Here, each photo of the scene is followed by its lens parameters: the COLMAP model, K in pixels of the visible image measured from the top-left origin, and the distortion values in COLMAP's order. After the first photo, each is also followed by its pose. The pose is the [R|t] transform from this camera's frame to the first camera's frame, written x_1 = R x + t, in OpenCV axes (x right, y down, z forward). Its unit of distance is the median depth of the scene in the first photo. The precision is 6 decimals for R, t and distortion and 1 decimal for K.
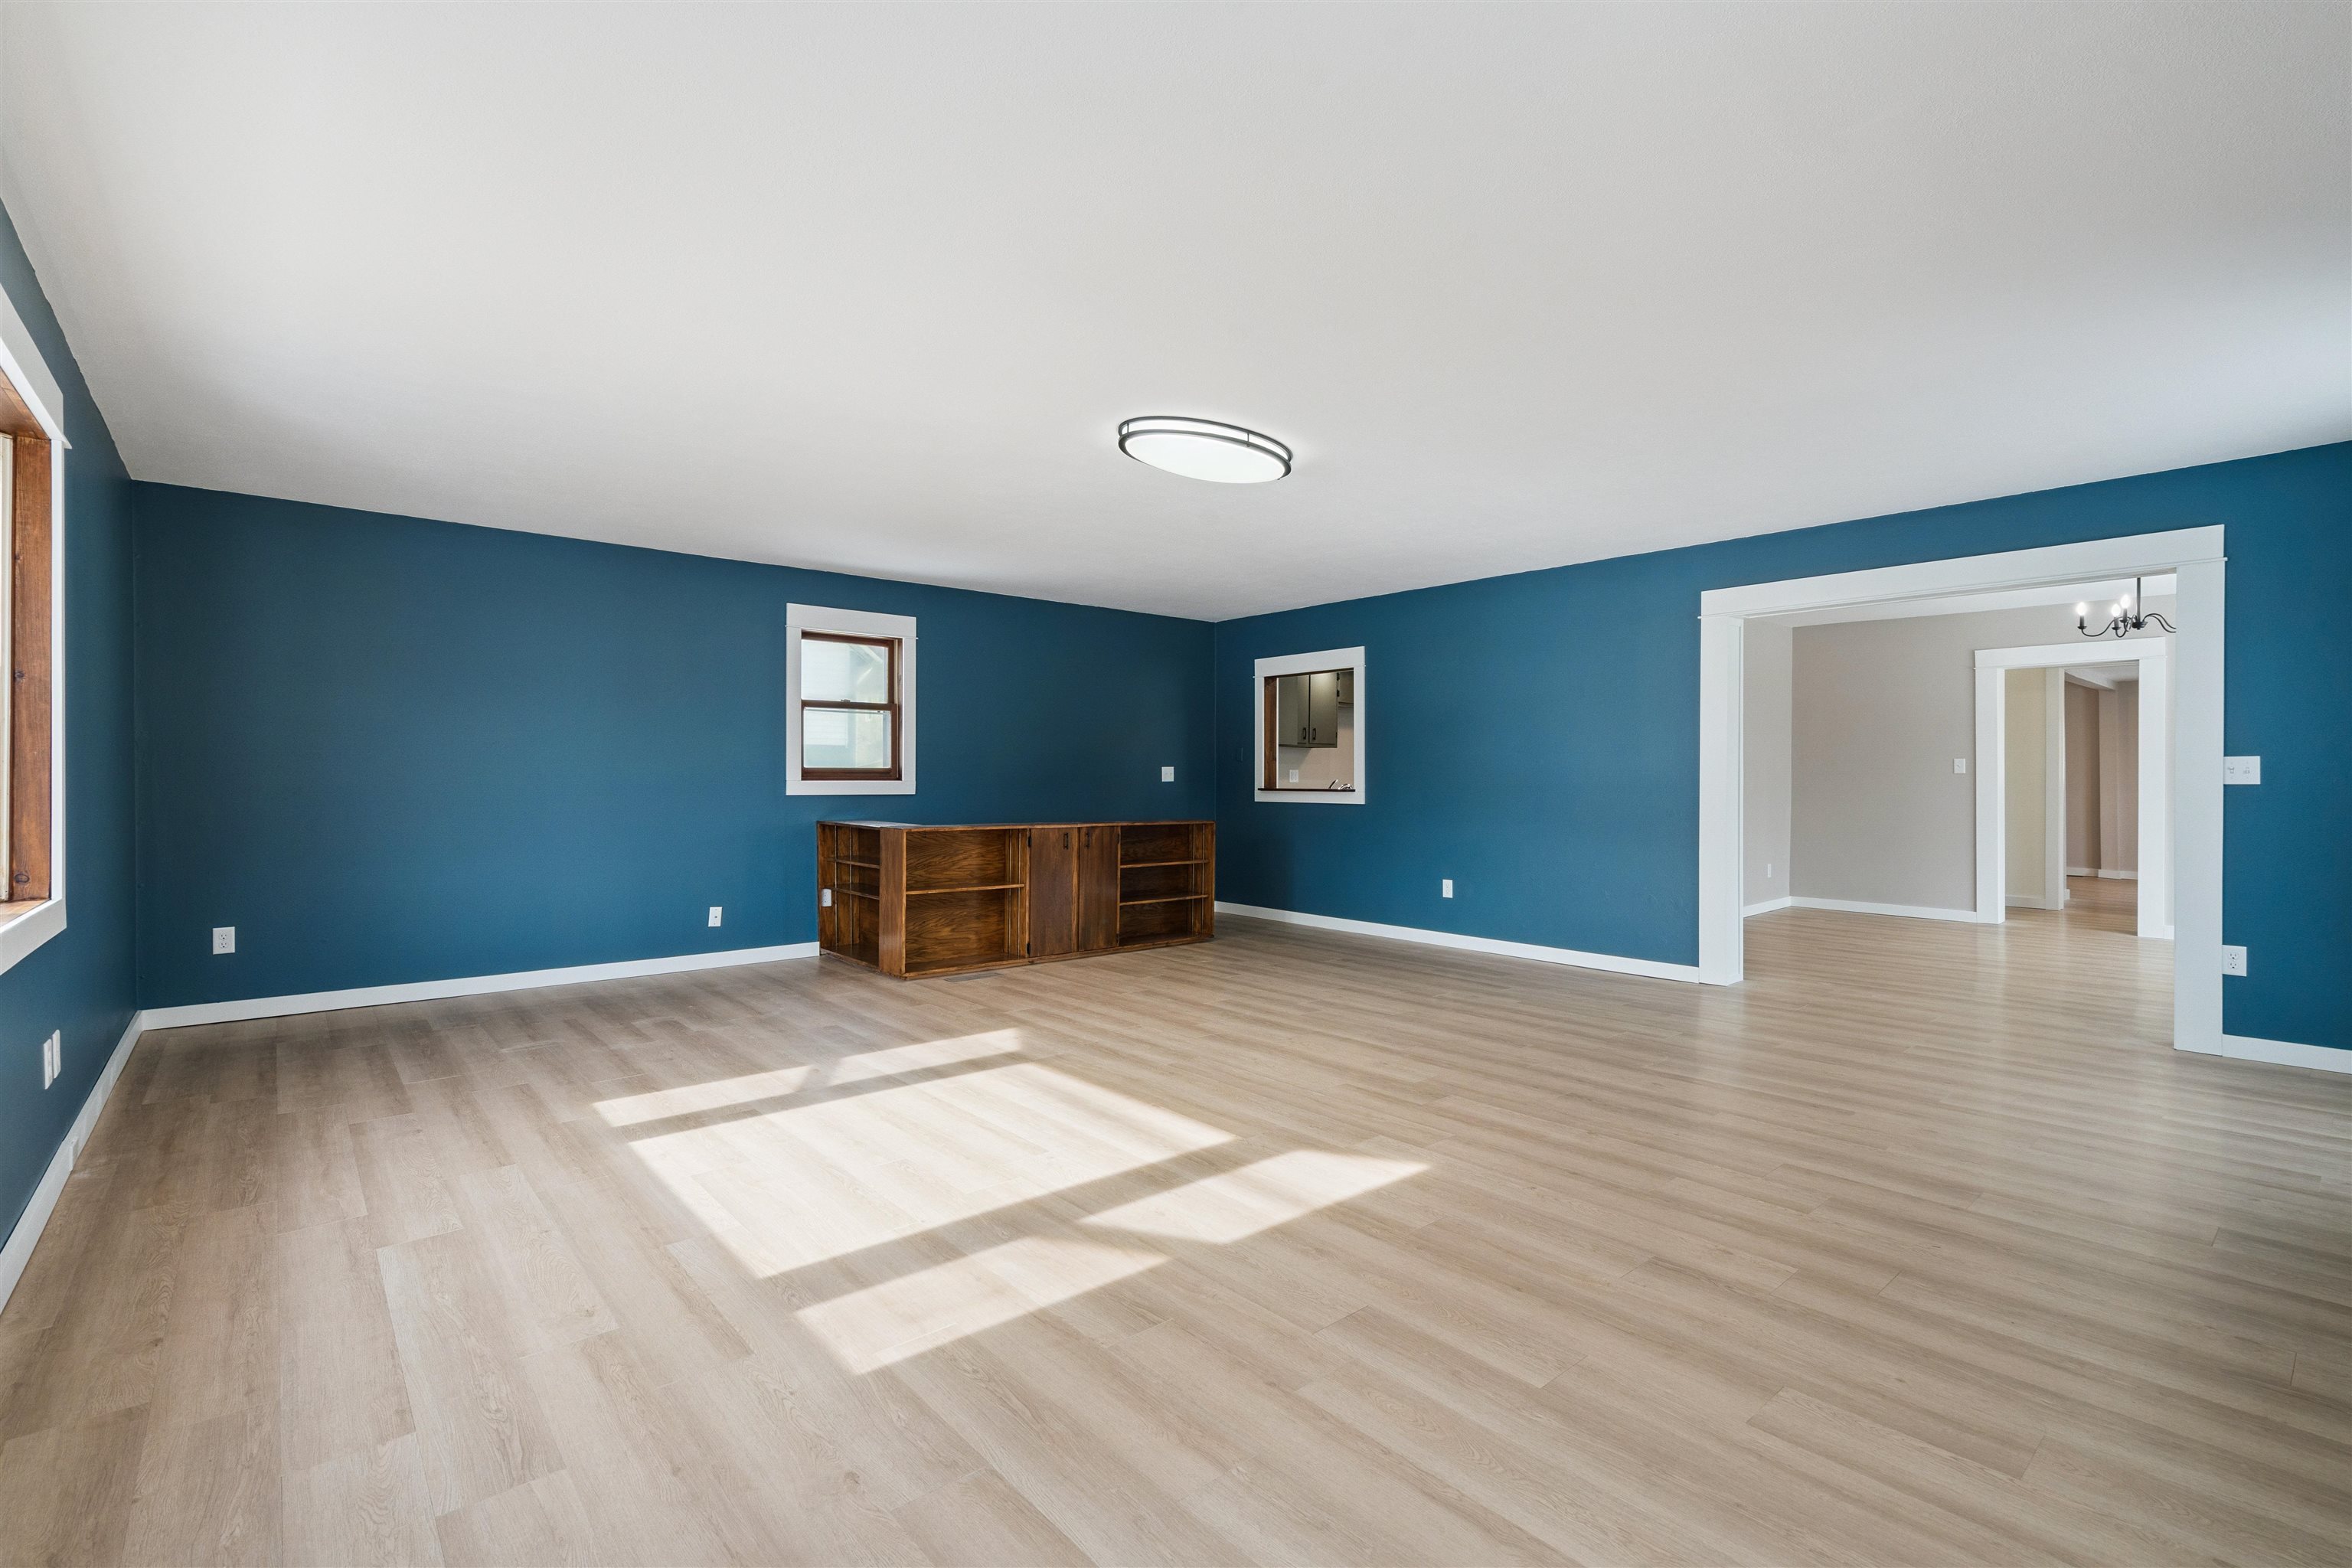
lens RADIAL K [[1060.8, 0, 1176.0], [0, 1060.8, 784.0], [0, 0, 1]] dist [-0.001495, 0.000659]
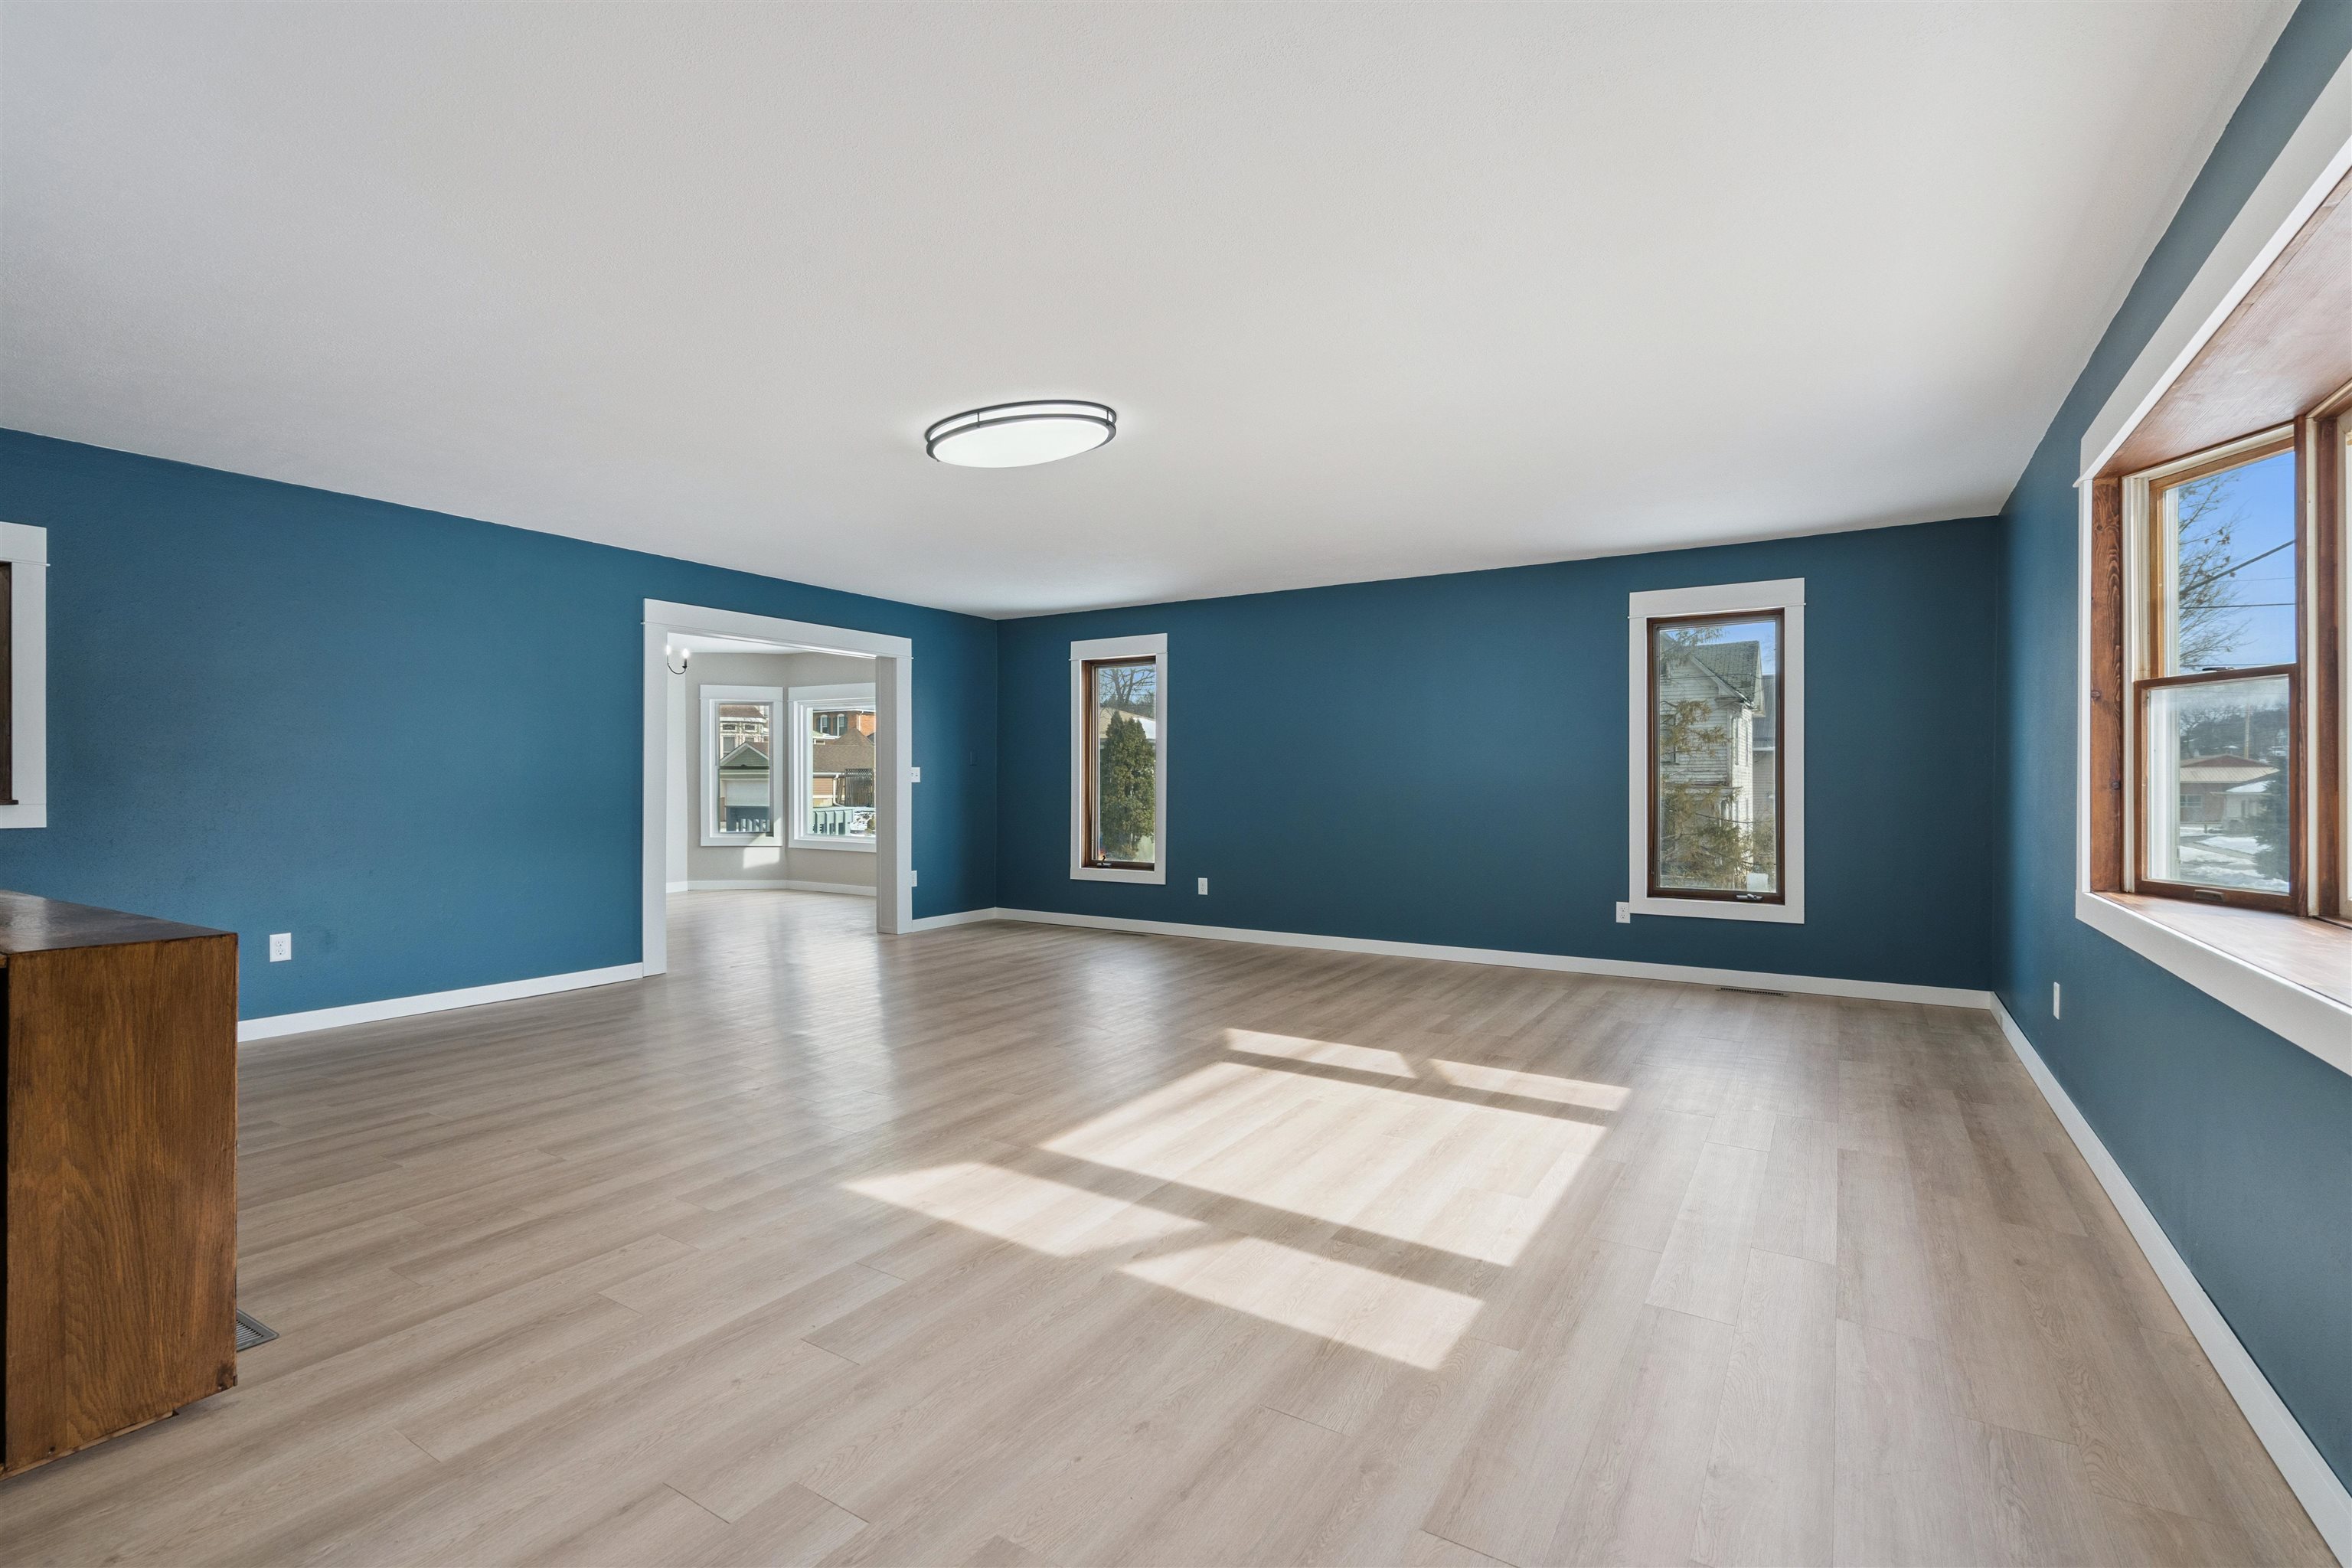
lens RADIAL K [[1060.8, 0, 1176.0], [0, 1060.8, 784.0], [0, 0, 1]] dist [-0.001495, 0.000659]
pose [[-0.298590, -0.005818, 0.954364, -1.052483], [0.002417, 0.999974, 0.006852, -0.010969], [-0.954378, 0.004353, -0.298568, 1.309588]]
